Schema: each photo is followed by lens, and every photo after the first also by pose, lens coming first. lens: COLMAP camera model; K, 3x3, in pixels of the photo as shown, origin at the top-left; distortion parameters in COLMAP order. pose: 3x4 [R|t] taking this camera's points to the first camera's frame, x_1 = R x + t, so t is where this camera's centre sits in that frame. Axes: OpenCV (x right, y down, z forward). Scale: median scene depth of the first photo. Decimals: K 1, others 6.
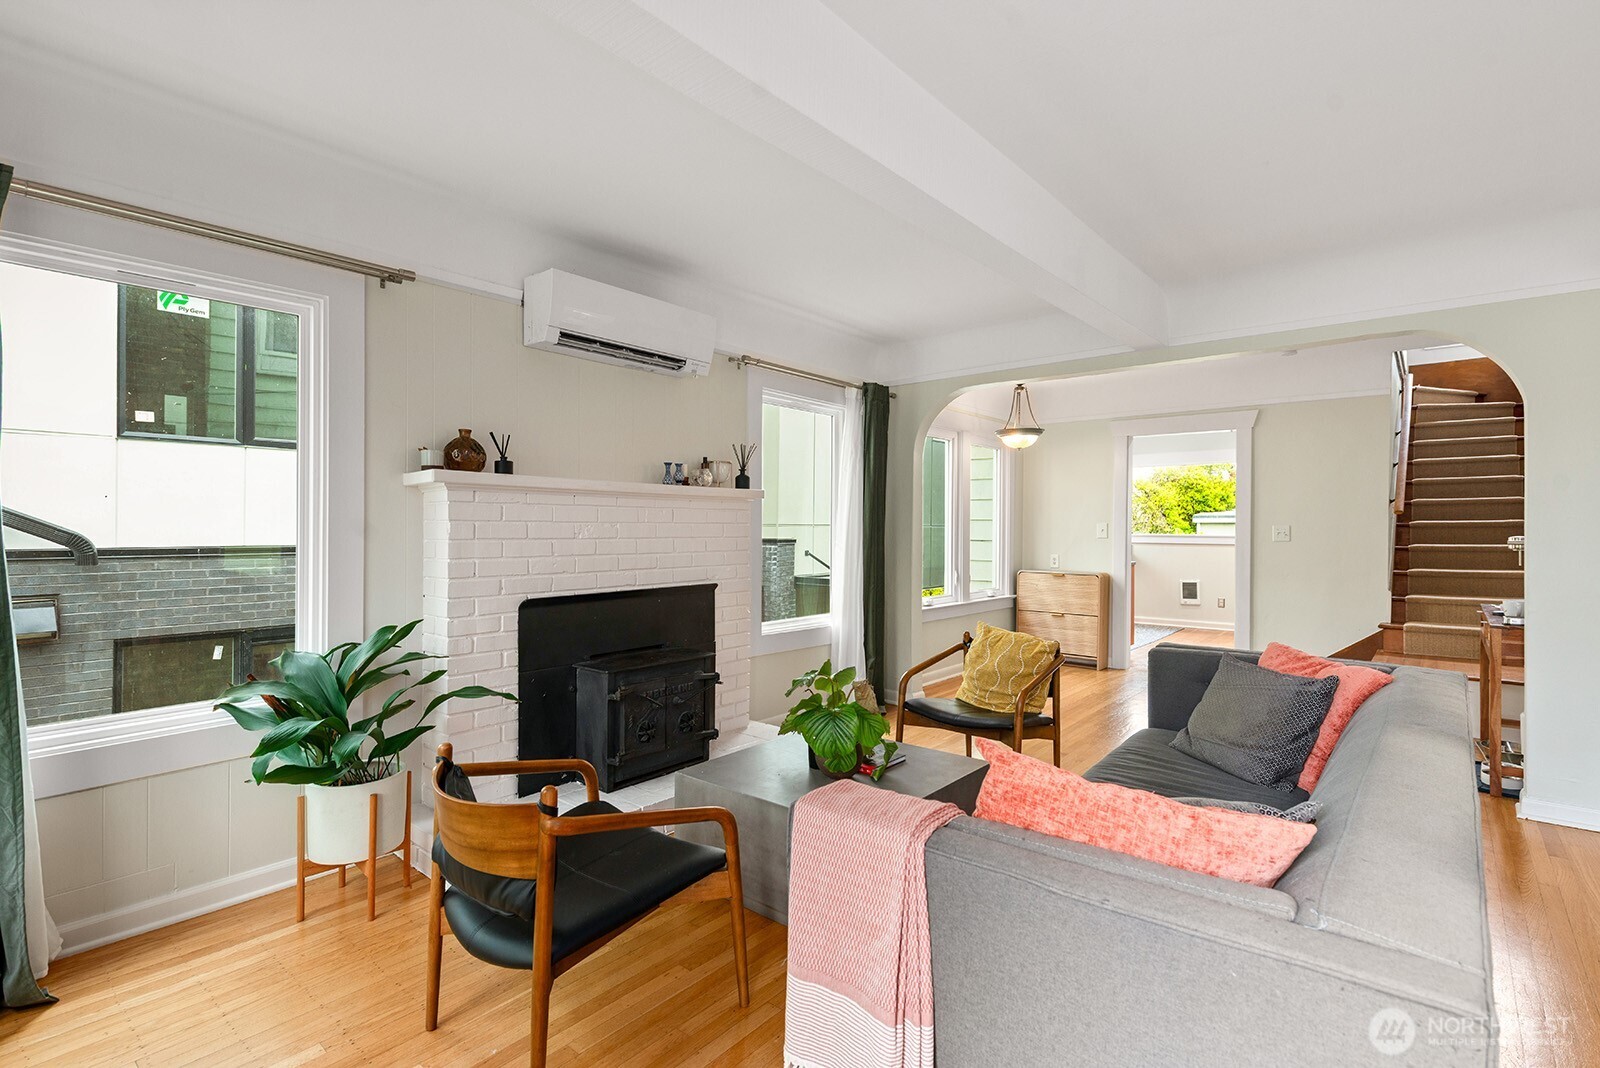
lens RADIAL K [[747.8, 0, 793.4], [0, 747.8, 531.8], [0, 0, 1]] dist [0.003531, -0.001507]
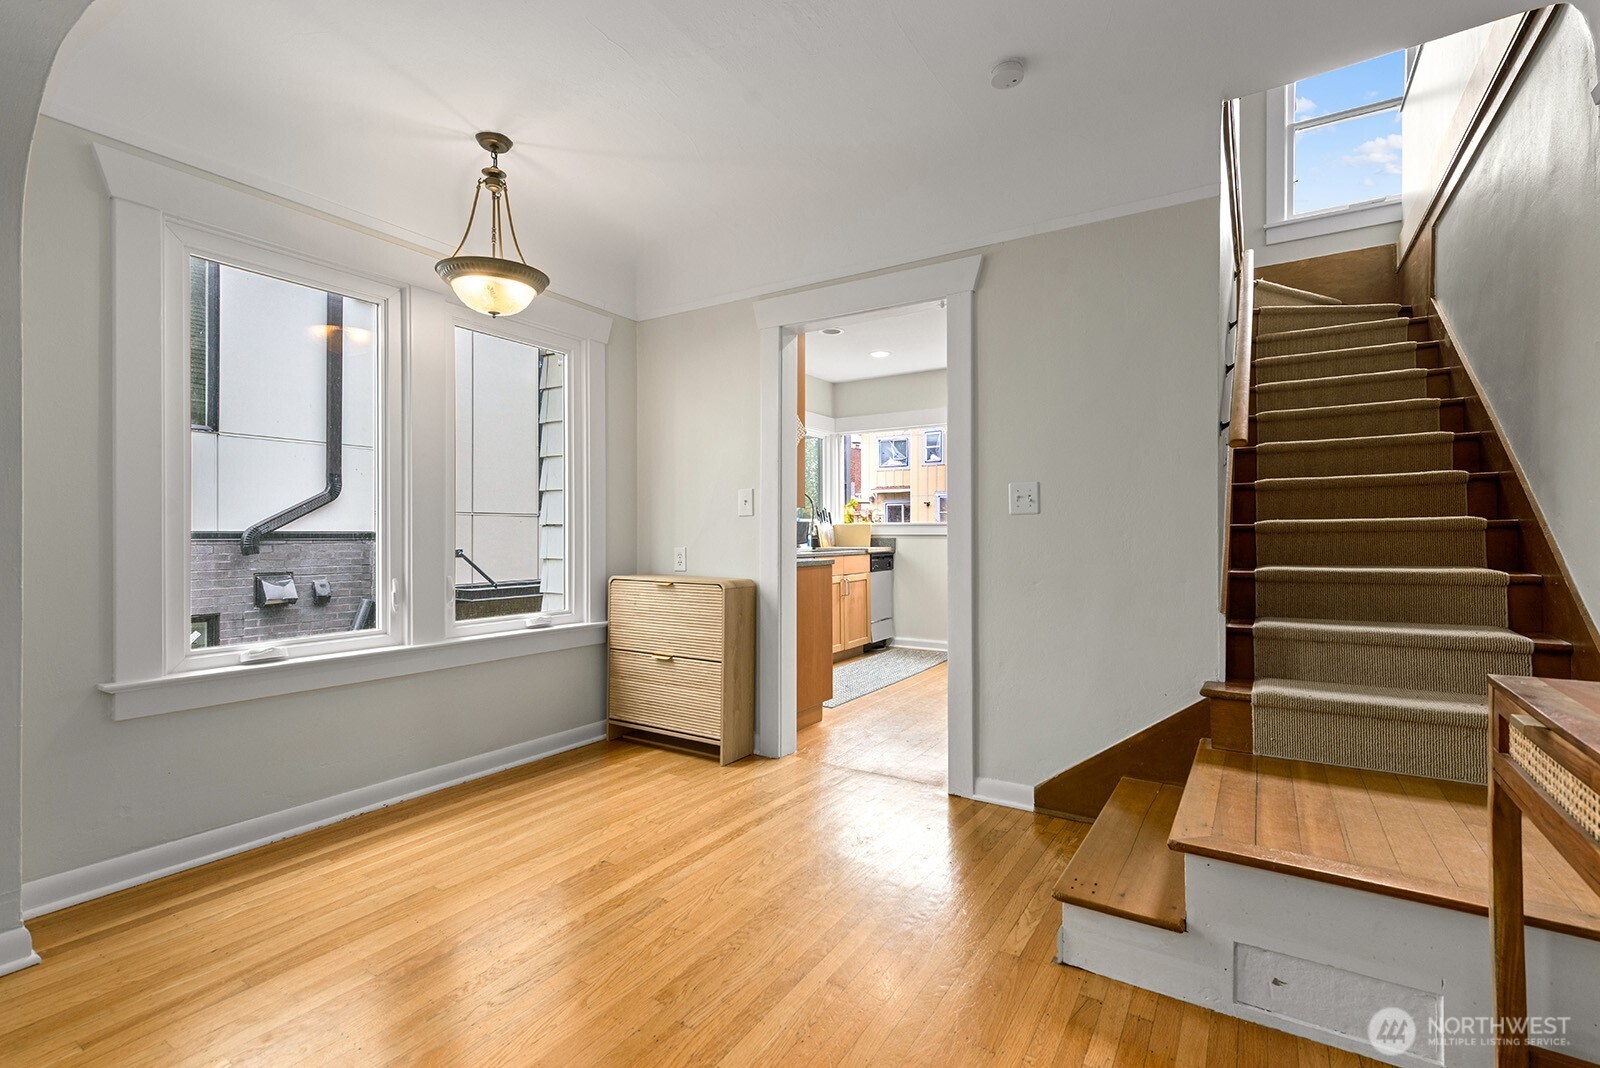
lens RADIAL K [[726.2, 0, 800.3], [0, 726.2, 528.3], [0, 0, 1]] dist [0.016608, -0.000870]
pose [[0.989116, -0.000858, 0.147132, 0.373418], [0.002617, 0.999927, -0.011765, 0.023922], [-0.147111, 0.012022, 0.989047, 0.467908]]
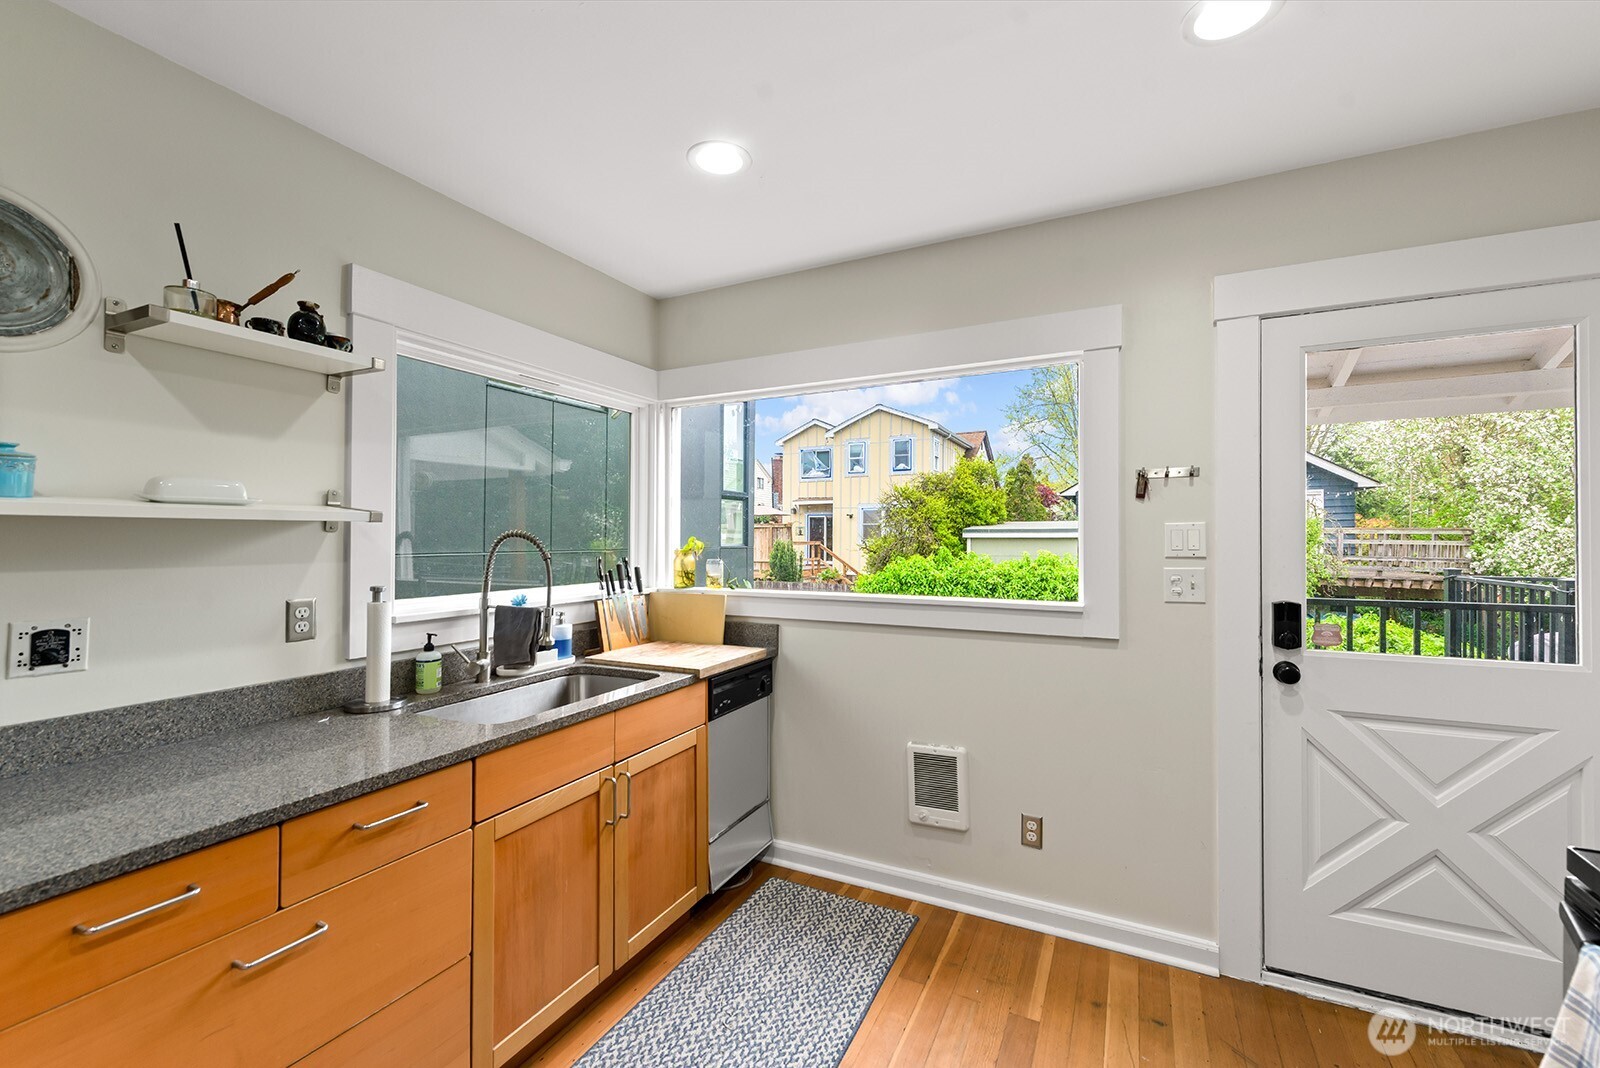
lens RADIAL K [[665.0, 0, 809.3], [0, 665.0, 524.4], [0, 0, 1]] dist [0.011001, -0.000033]
pose [[0.966826, 0.005052, 0.255386, 0.561704], [0.001610, 0.999664, -0.025869, -0.026906], [-0.255431, 0.025421, 0.966493, 1.024376]]
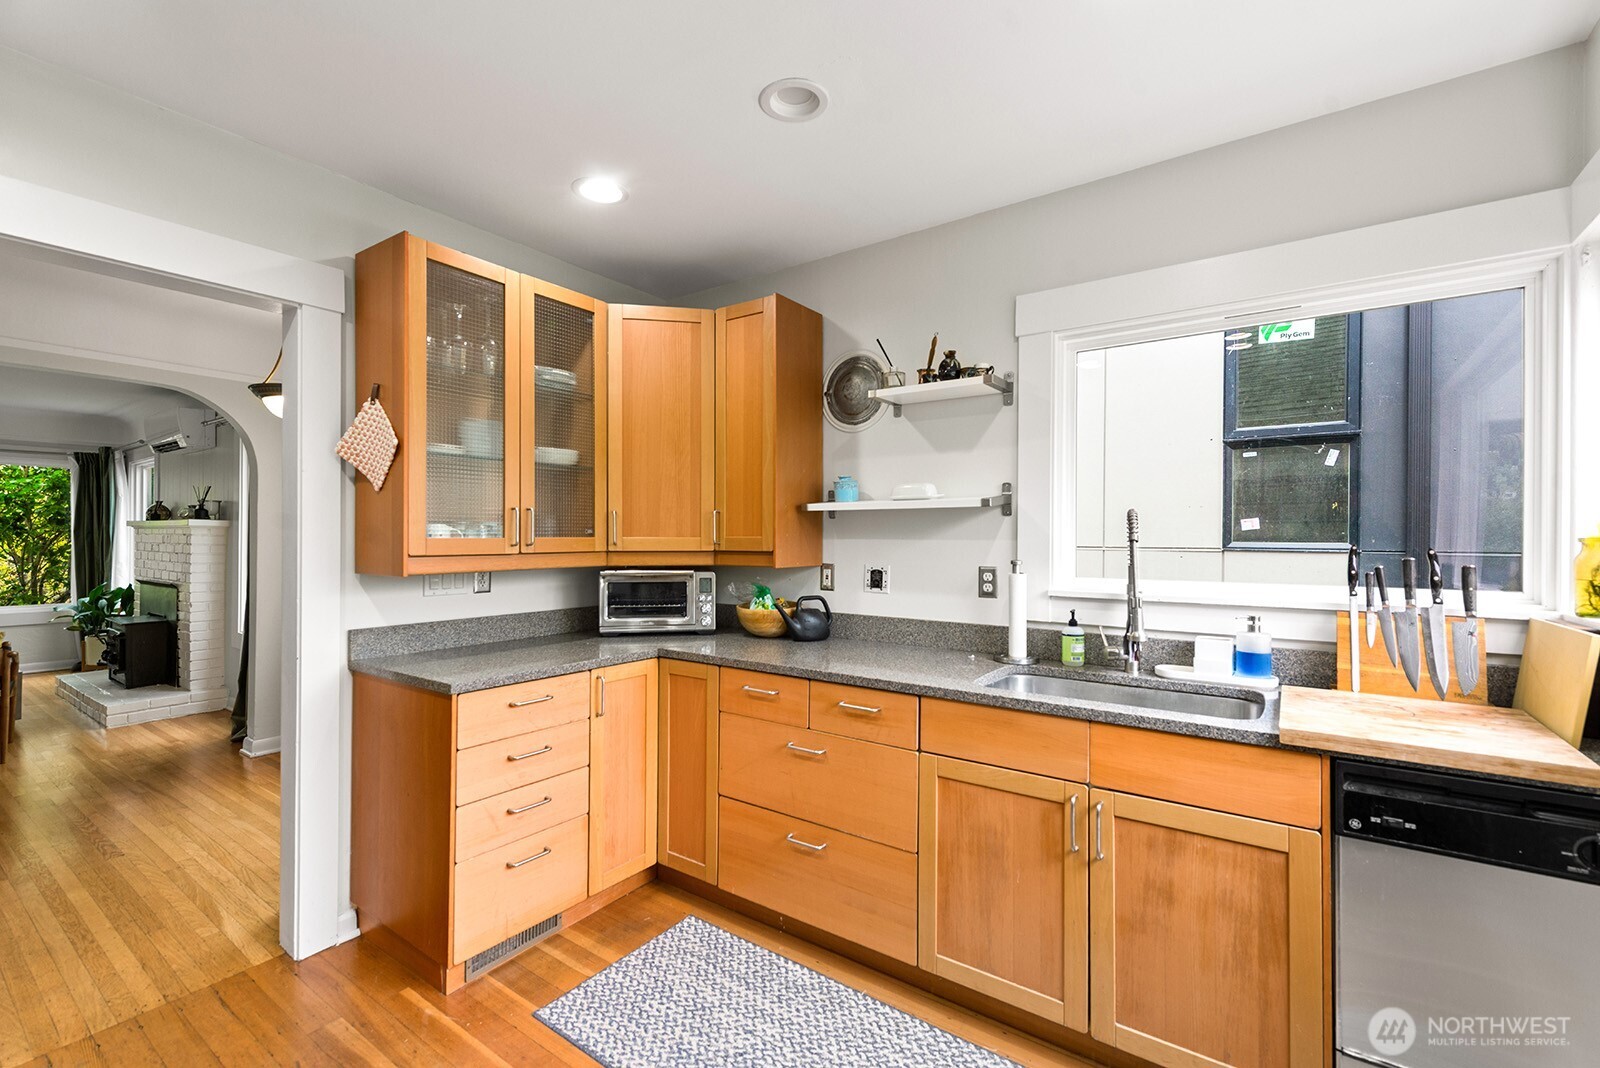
lens RADIAL K [[726.2, 0, 803.6], [0, 726.2, 536.2], [0, 0, 1]] dist [0.016608, -0.000870]
pose [[0.074332, -0.005447, -0.997219, 0.809153], [-0.014223, 0.999878, -0.006522, -0.016893], [0.997132, 0.014668, 0.074245, 1.205571]]
